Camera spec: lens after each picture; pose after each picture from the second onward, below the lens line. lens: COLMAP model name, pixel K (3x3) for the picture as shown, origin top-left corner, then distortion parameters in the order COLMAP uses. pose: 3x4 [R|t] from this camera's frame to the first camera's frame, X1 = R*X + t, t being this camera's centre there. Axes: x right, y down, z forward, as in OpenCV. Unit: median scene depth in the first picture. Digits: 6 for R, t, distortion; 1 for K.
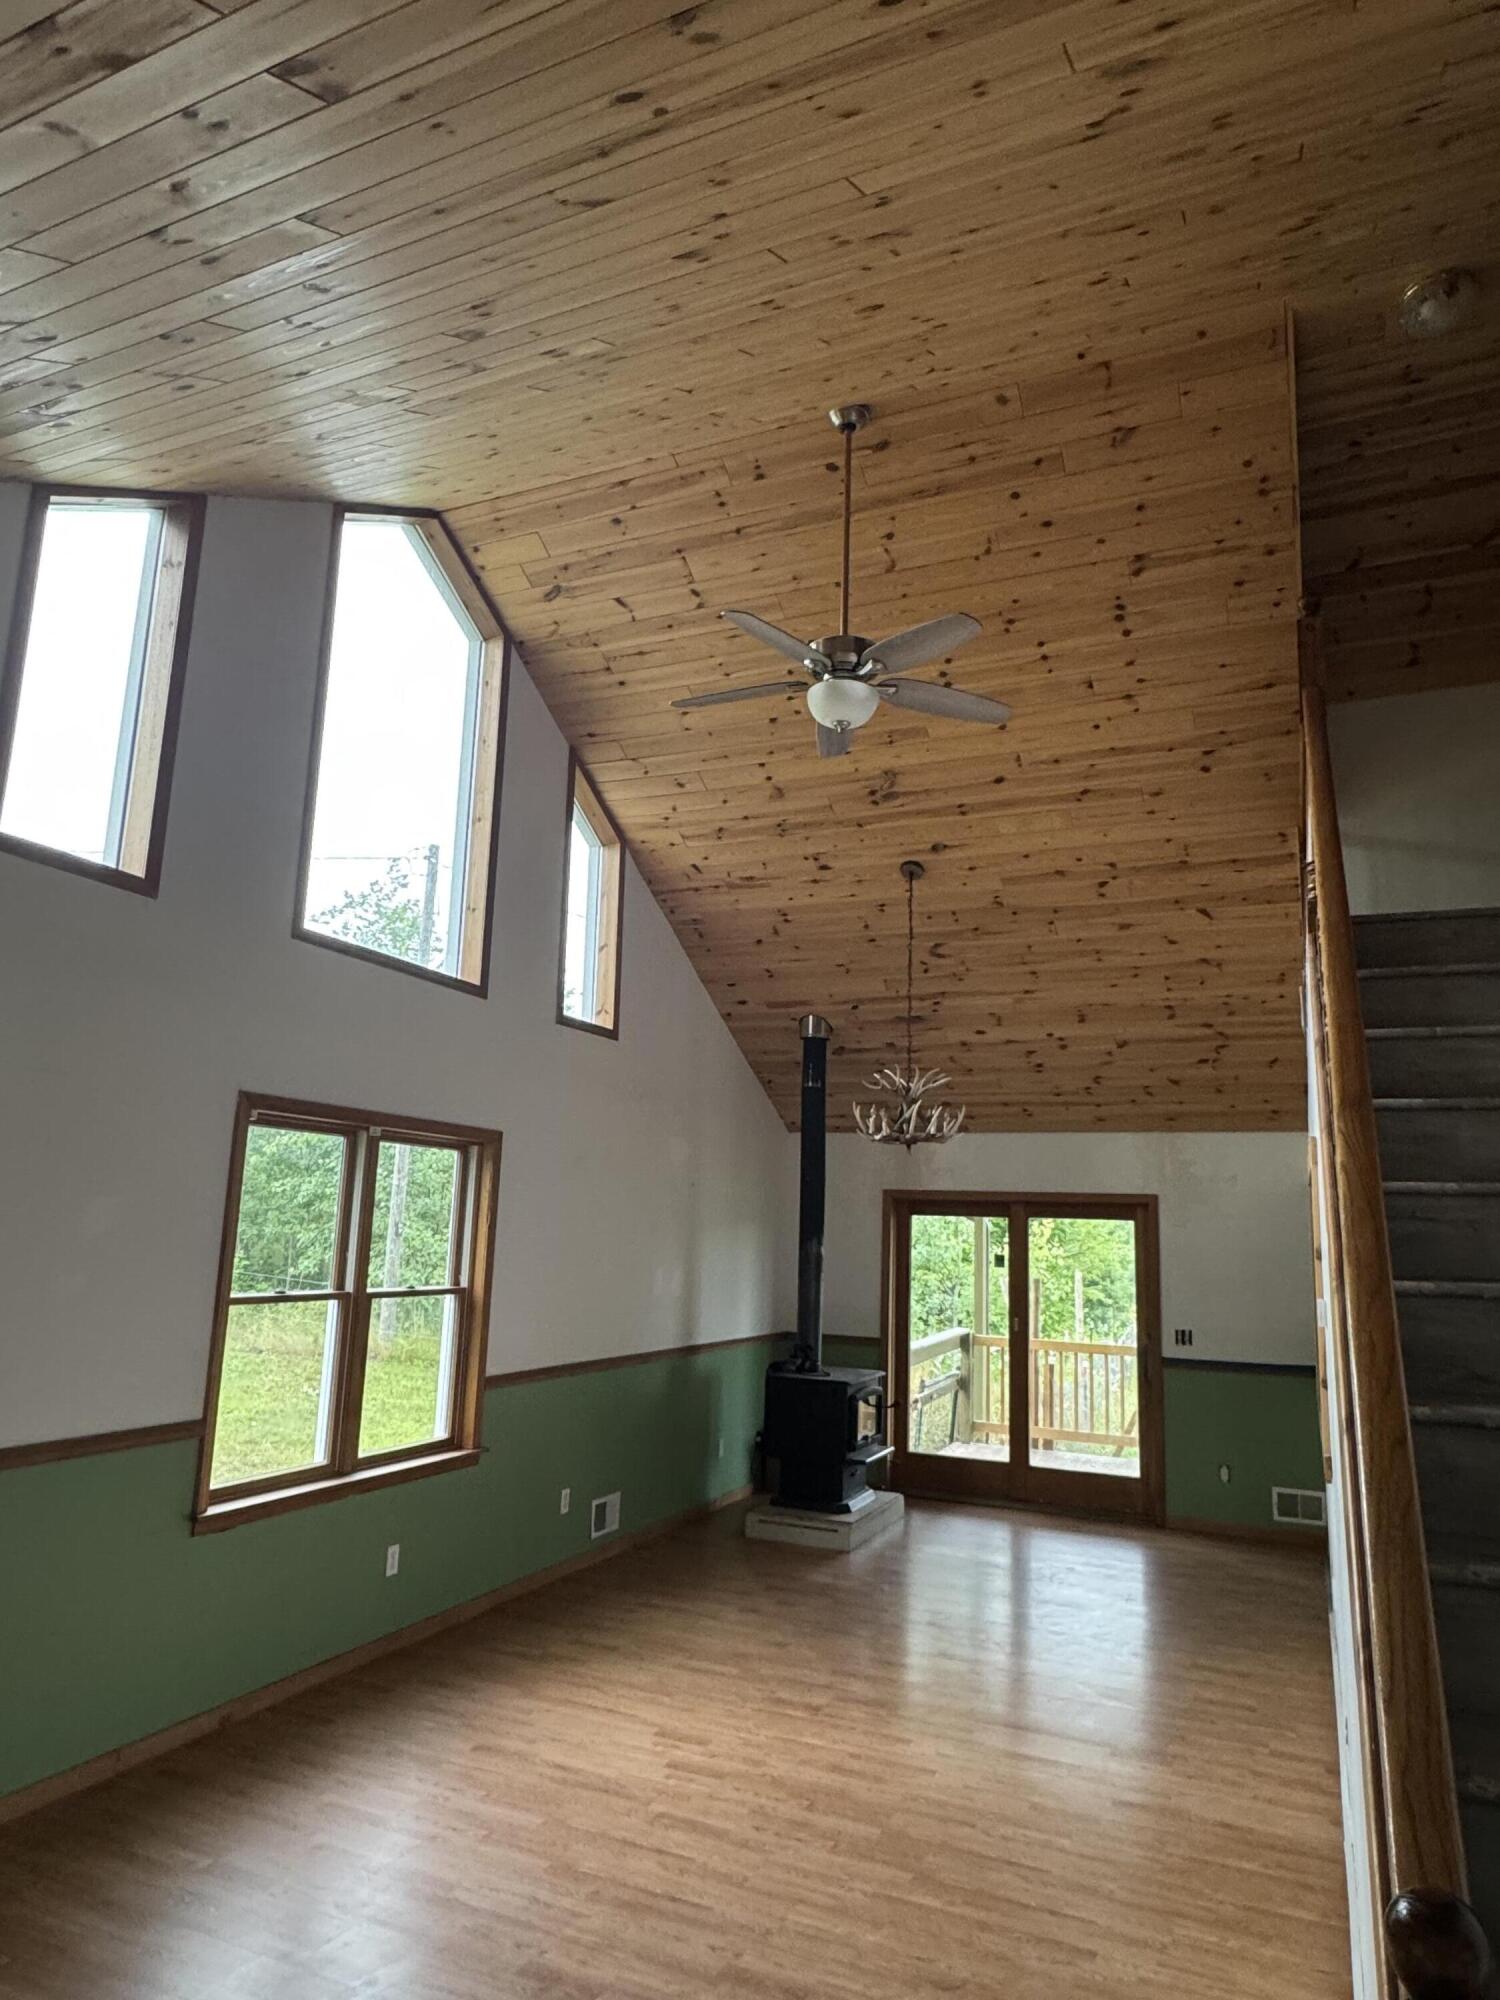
lens RADIAL K [[1229.7, 0, 749.5], [0, 1229.7, 1003.8], [0, 0, 1]] dist [-0.000617, -0.001421]
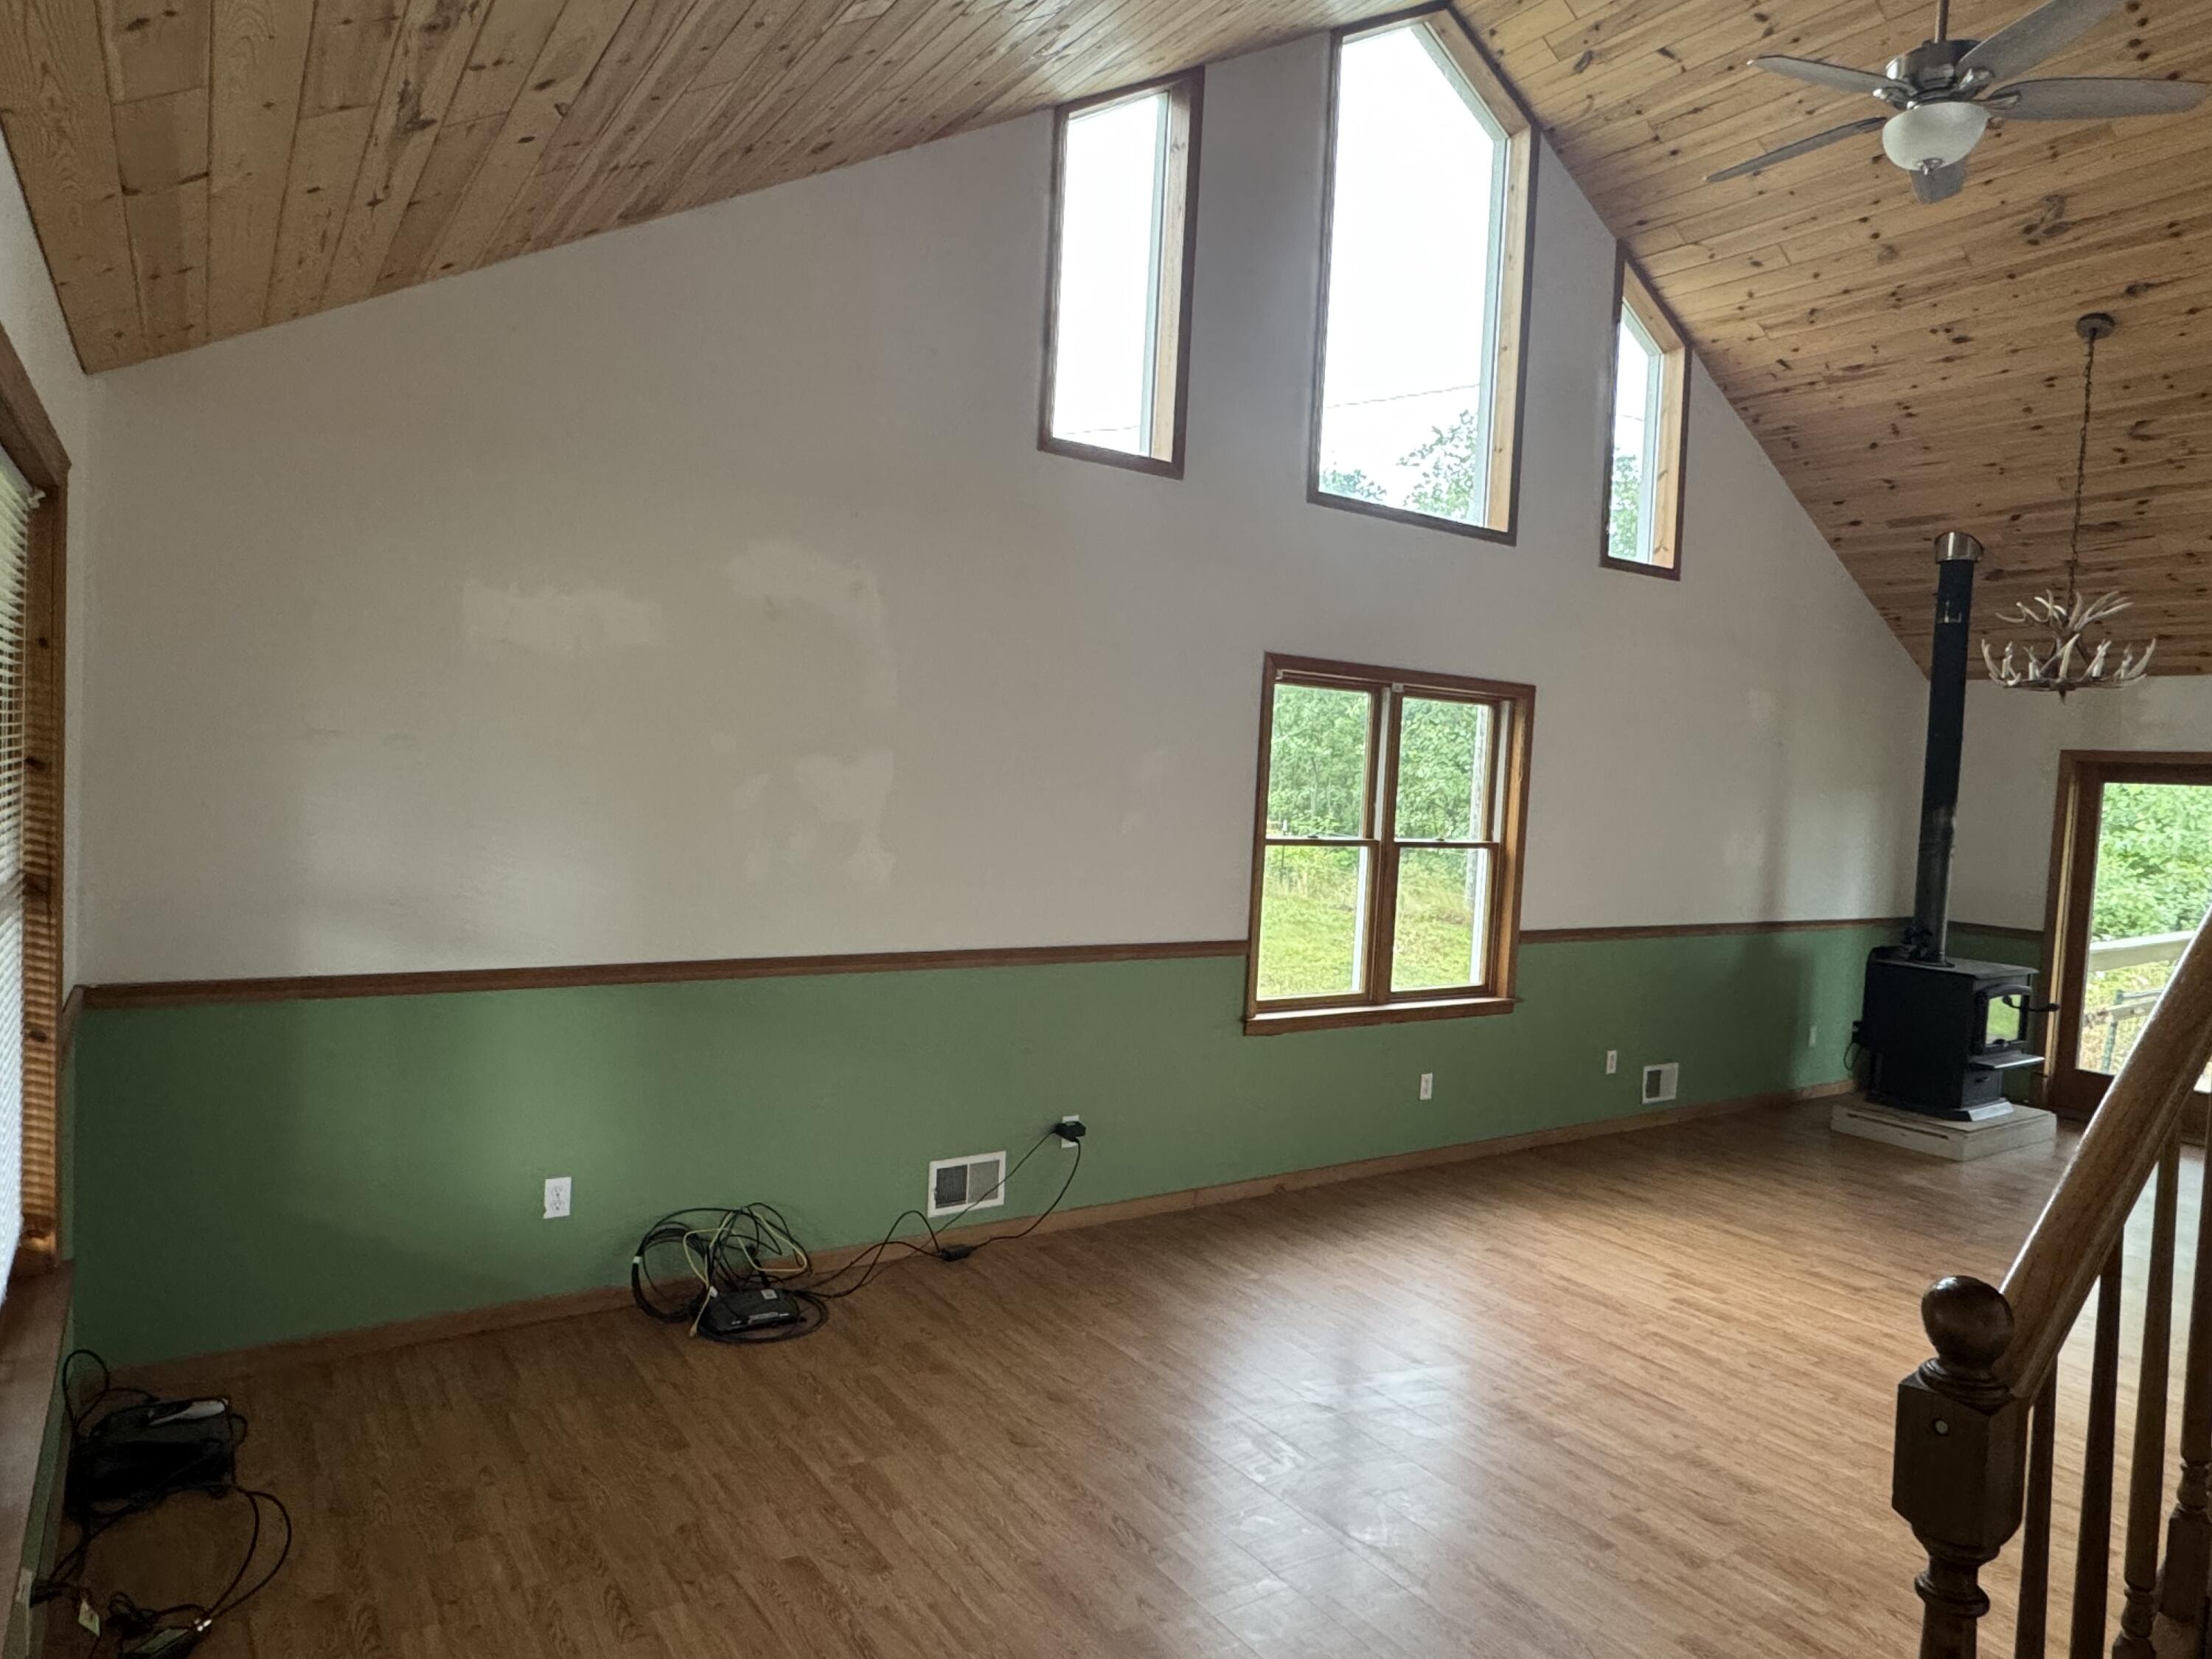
lens RADIAL K [[1360.0, 0, 1115.4], [0, 1360.0, 835.5], [0, 0, 1]] dist [-0.000617, -0.001421]
pose [[0.849175, 0.035468, -0.526920, 0.083515], [0.074299, 0.979795, 0.185692, -0.002690], [0.522860, -0.196835, 0.829382, -0.072758]]
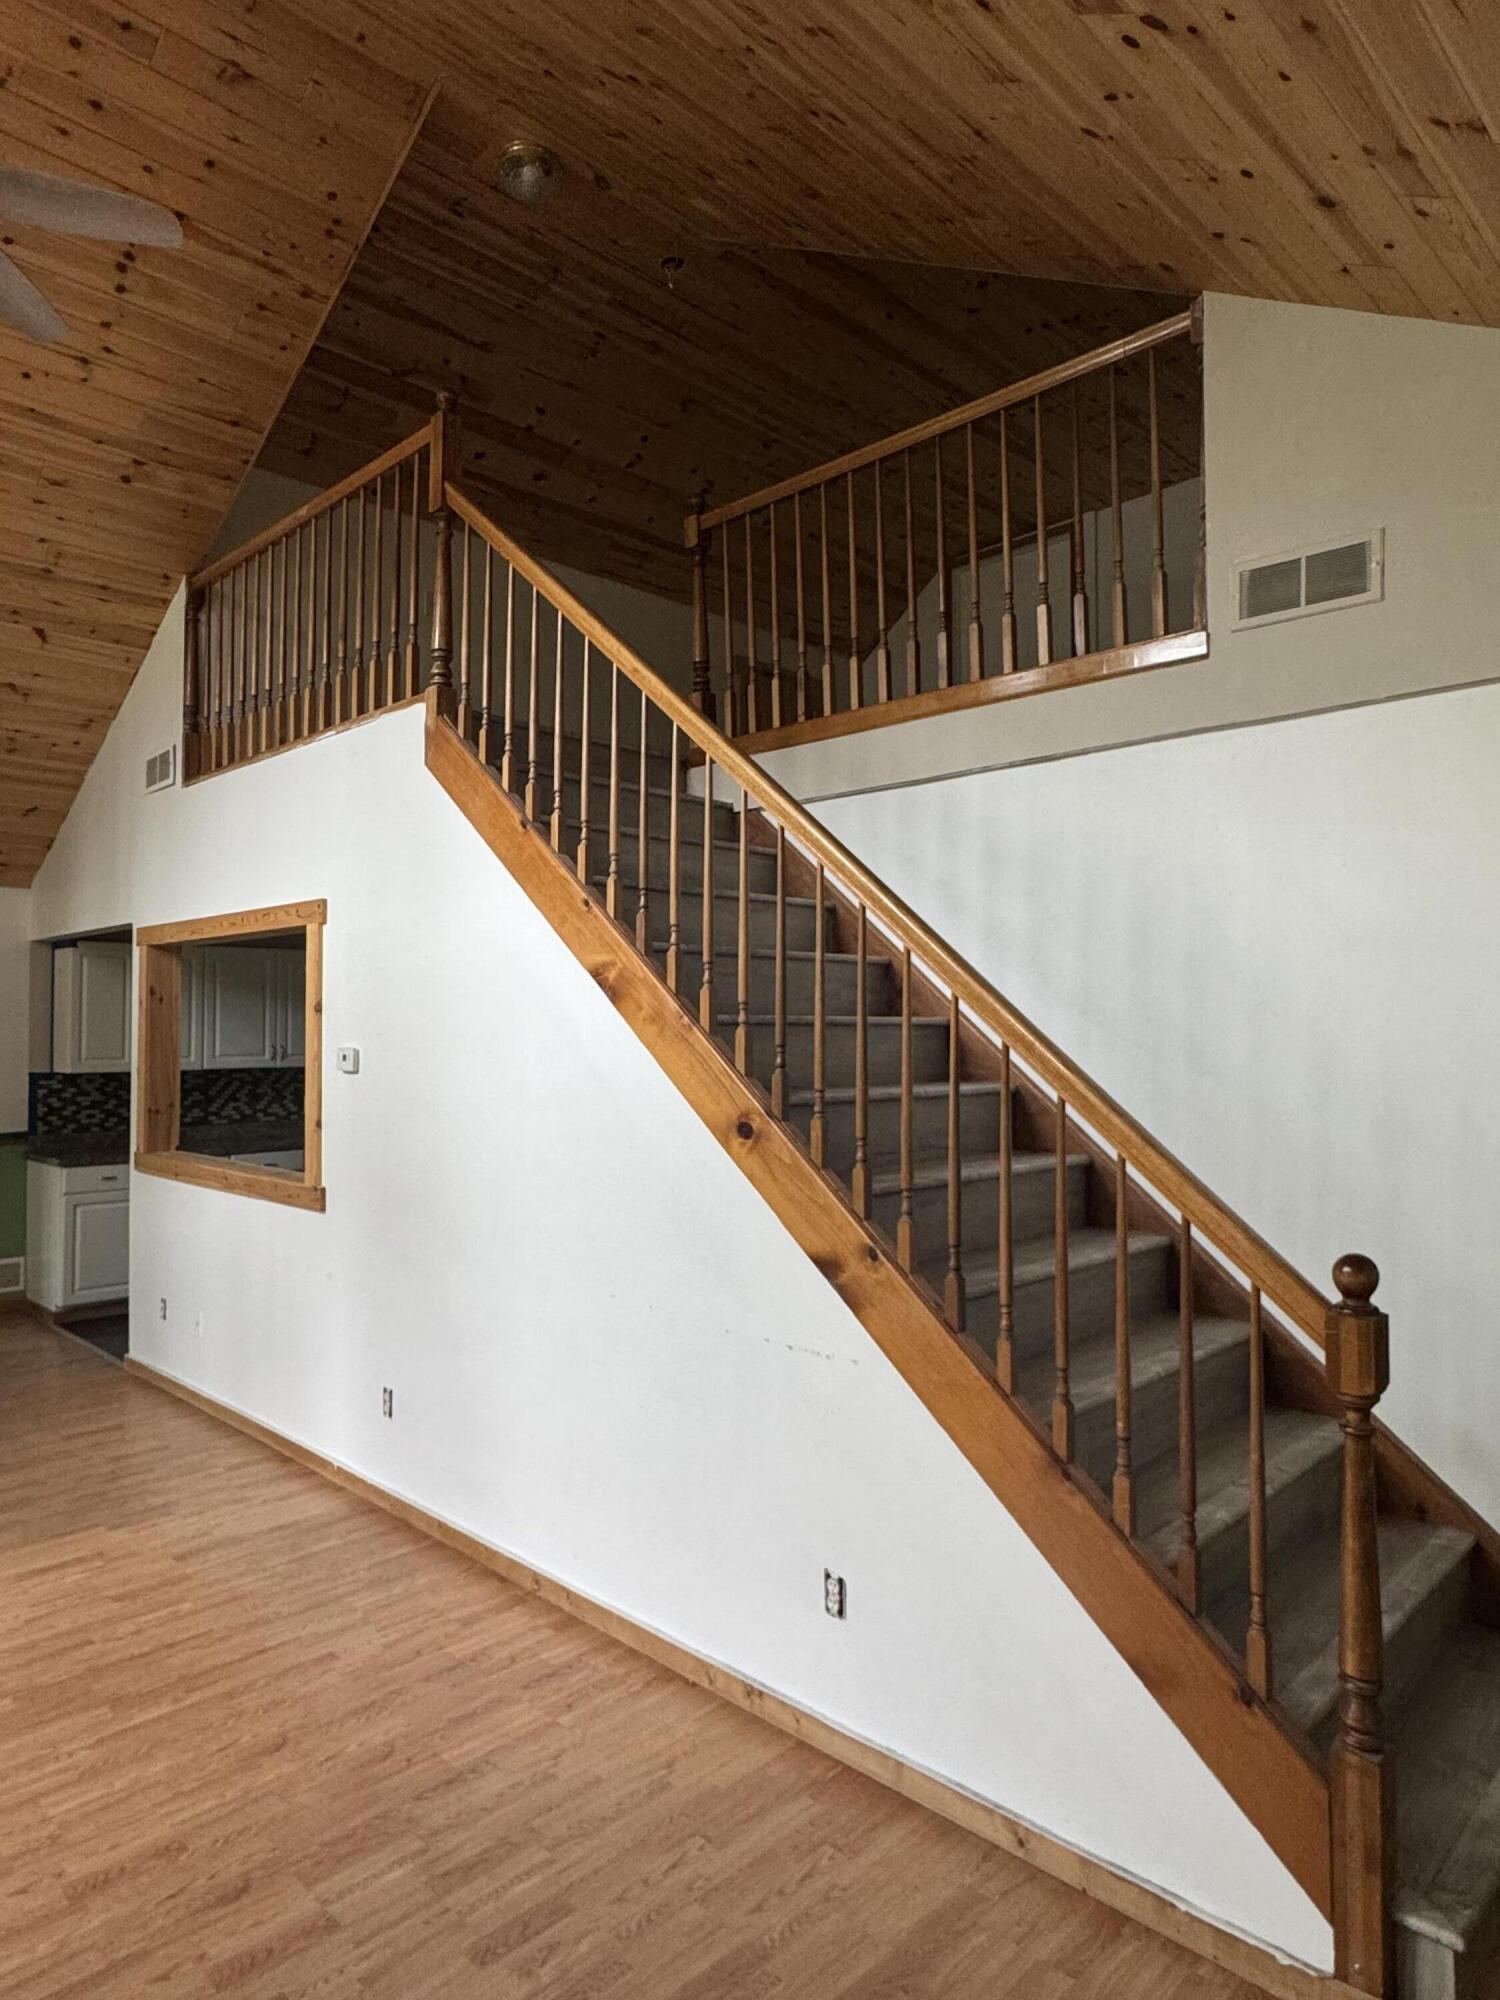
lens RADIAL K [[1229.7, 0, 755.6], [0, 1229.7, 997.4], [0, 0, 1]] dist [-0.000617, -0.001421]
pose [[0.351088, -0.011771, 0.936269, -0.301225], [-0.156686, 0.985083, 0.071139, 0.043125], [-0.923140, -0.171677, 0.344006, 0.206299]]
